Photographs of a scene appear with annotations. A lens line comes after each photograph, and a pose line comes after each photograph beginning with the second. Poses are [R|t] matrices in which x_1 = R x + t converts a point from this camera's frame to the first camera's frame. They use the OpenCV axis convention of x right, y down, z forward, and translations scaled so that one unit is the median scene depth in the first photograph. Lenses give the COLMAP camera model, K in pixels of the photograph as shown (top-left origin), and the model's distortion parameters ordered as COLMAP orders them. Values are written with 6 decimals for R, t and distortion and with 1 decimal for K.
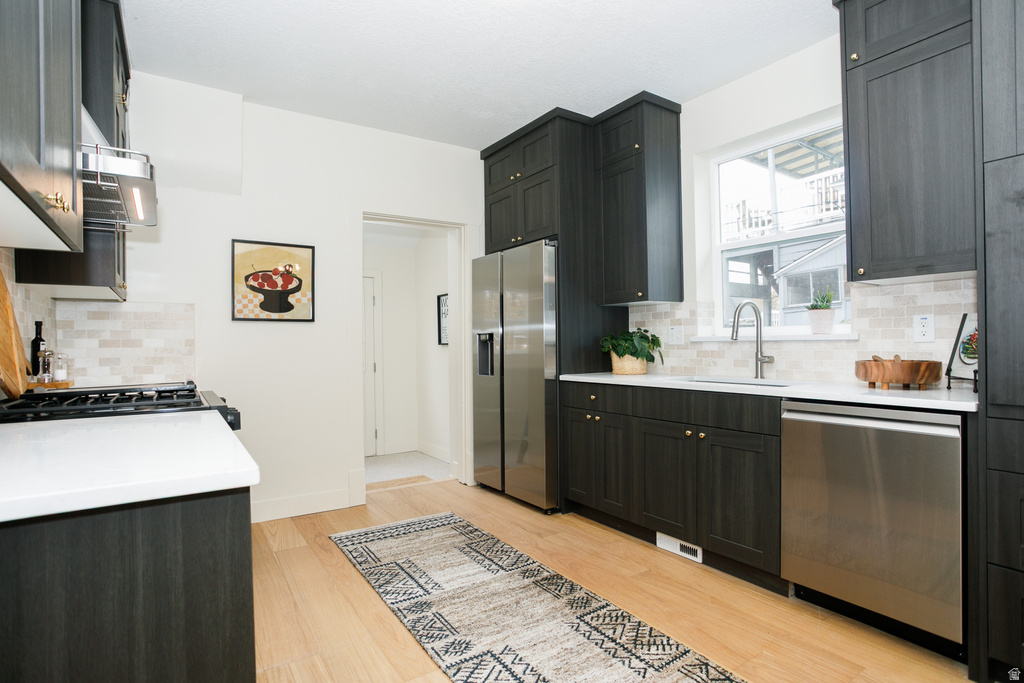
lens RADIAL K [[513.3, 0, 510.7], [0, 513.3, 331.5], [0, 0, 1]] dist [-0.053234, 0.000662]
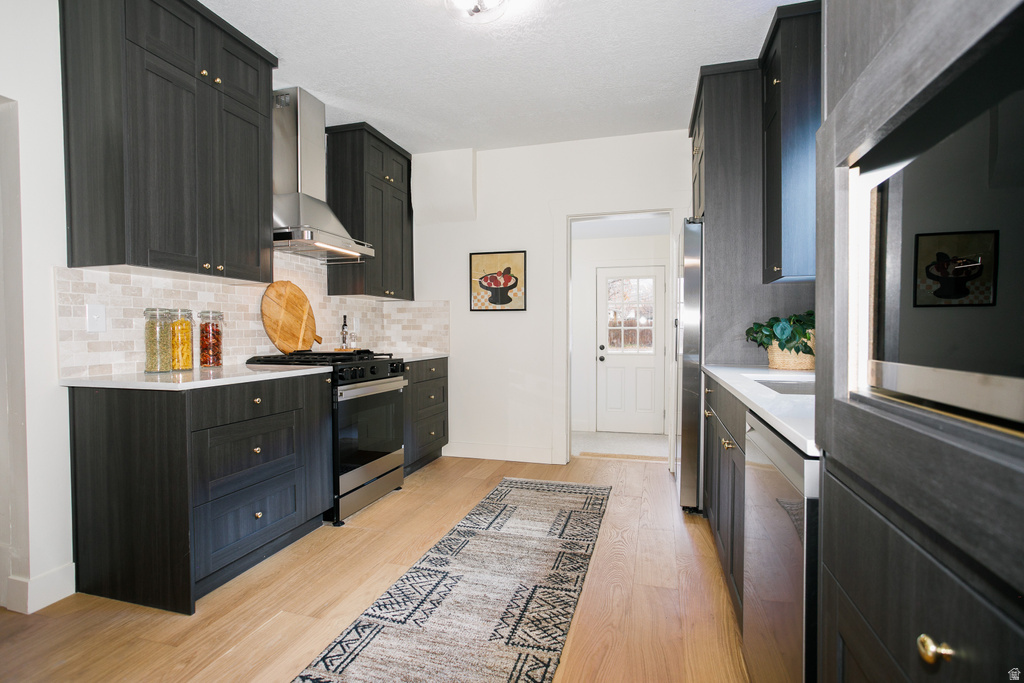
lens RADIAL K [[499.0, 0, 514.2], [0, 499.0, 325.3], [0, 0, 1]] dist [-0.040915, 0.000810]
pose [[0.649728, 0.002061, -0.760164, 0.644177], [0.013109, 0.999817, 0.013915, -0.000552], [0.760054, -0.019006, 0.649583, 0.211743]]
